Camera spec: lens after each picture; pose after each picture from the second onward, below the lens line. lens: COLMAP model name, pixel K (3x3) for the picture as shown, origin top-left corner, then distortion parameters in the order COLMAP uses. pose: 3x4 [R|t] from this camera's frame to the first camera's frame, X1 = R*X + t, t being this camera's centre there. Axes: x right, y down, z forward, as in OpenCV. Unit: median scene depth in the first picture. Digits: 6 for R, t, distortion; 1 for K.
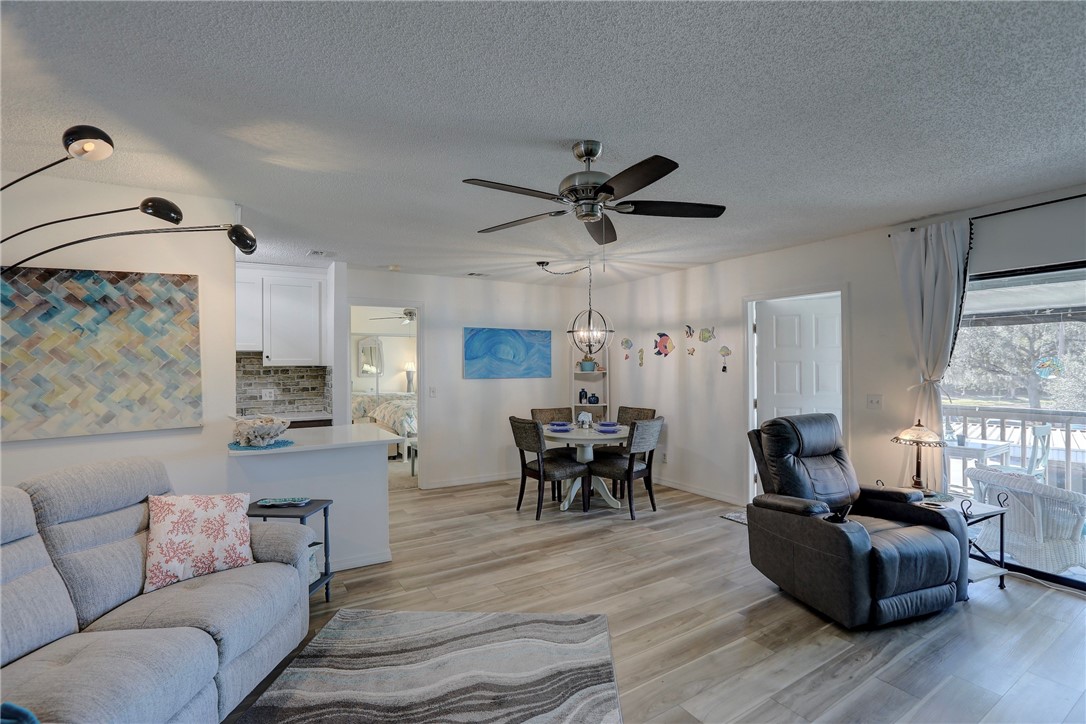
lens RADIAL K [[500.1, 0, 543.0], [0, 500.1, 362.0], [0, 0, 1]] dist [-0.063925, 0.024699]
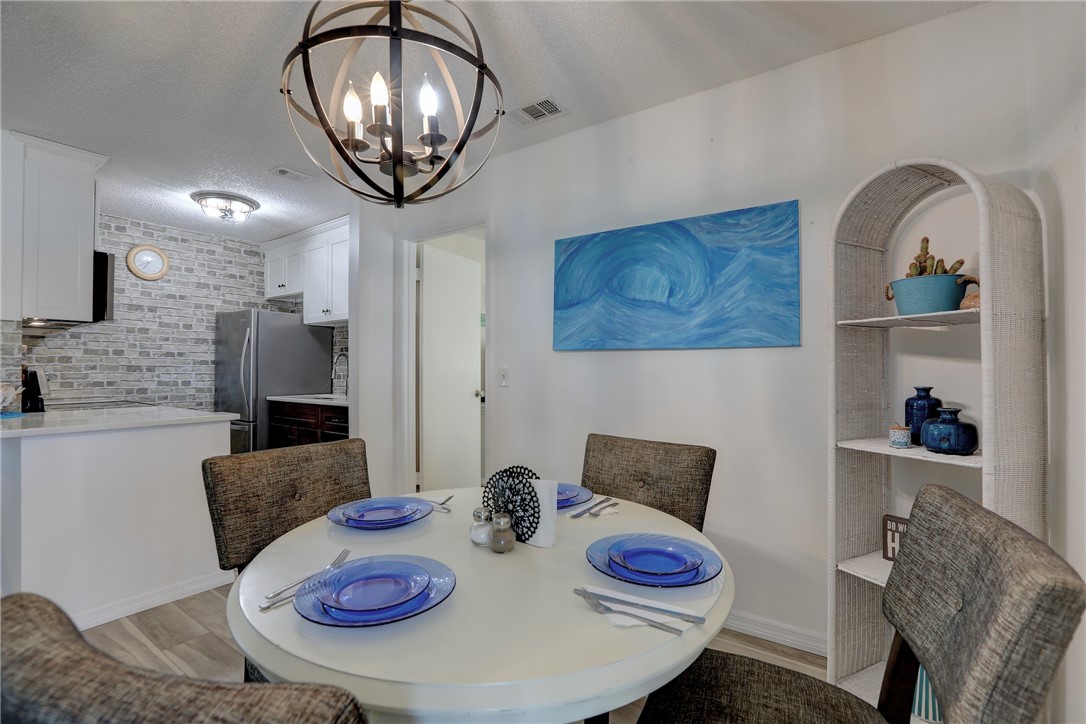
lens RADIAL K [[491.8, 0, 545.4], [0, 491.8, 363.1], [0, 0, 1]] dist [-0.058184, 0.022883]
pose [[0.396570, -0.001197, -0.918004, 0.291963], [0.005056, 0.999987, 0.000880, 0.050209], [0.917990, -0.004990, 0.396571, 0.915089]]
